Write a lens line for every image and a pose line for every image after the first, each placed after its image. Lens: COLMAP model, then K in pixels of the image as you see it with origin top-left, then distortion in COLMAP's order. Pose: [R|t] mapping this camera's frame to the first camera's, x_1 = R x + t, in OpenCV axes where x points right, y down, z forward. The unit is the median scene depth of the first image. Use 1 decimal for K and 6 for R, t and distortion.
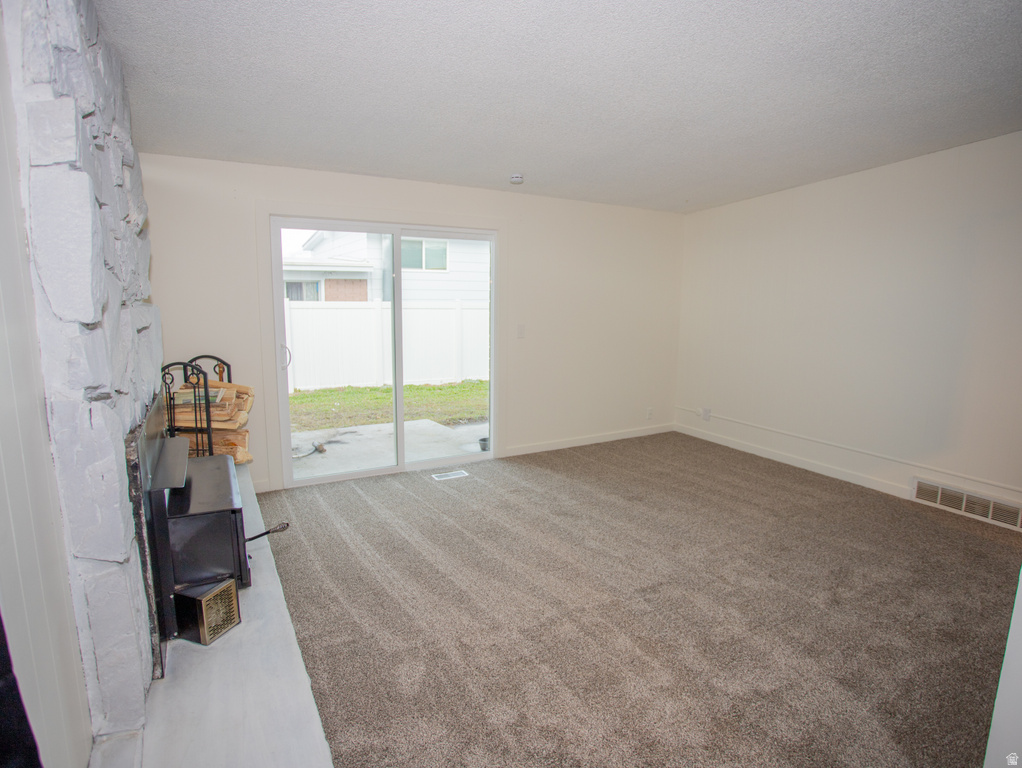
lens RADIAL K [[556.5, 0, 514.9], [0, 556.5, 383.4], [0, 0, 1]] dist [-0.069644, 0.026034]
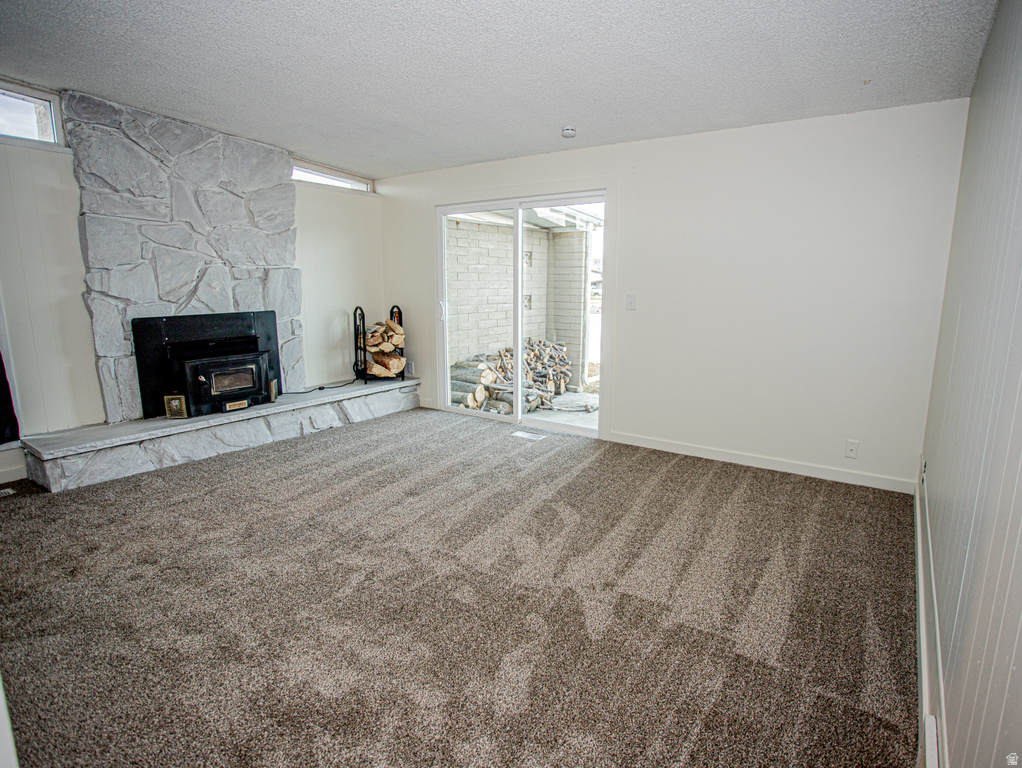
lens RADIAL K [[556.5, 0, 513.9], [0, 556.5, 381.4], [0, 0, 1]] dist [-0.069644, 0.026034]
pose [[0.422111, 0.151140, -0.893856, 0.794965], [-0.138442, 0.985186, 0.101205, -0.036539], [0.895911, 0.081028, 0.436782, 0.511895]]
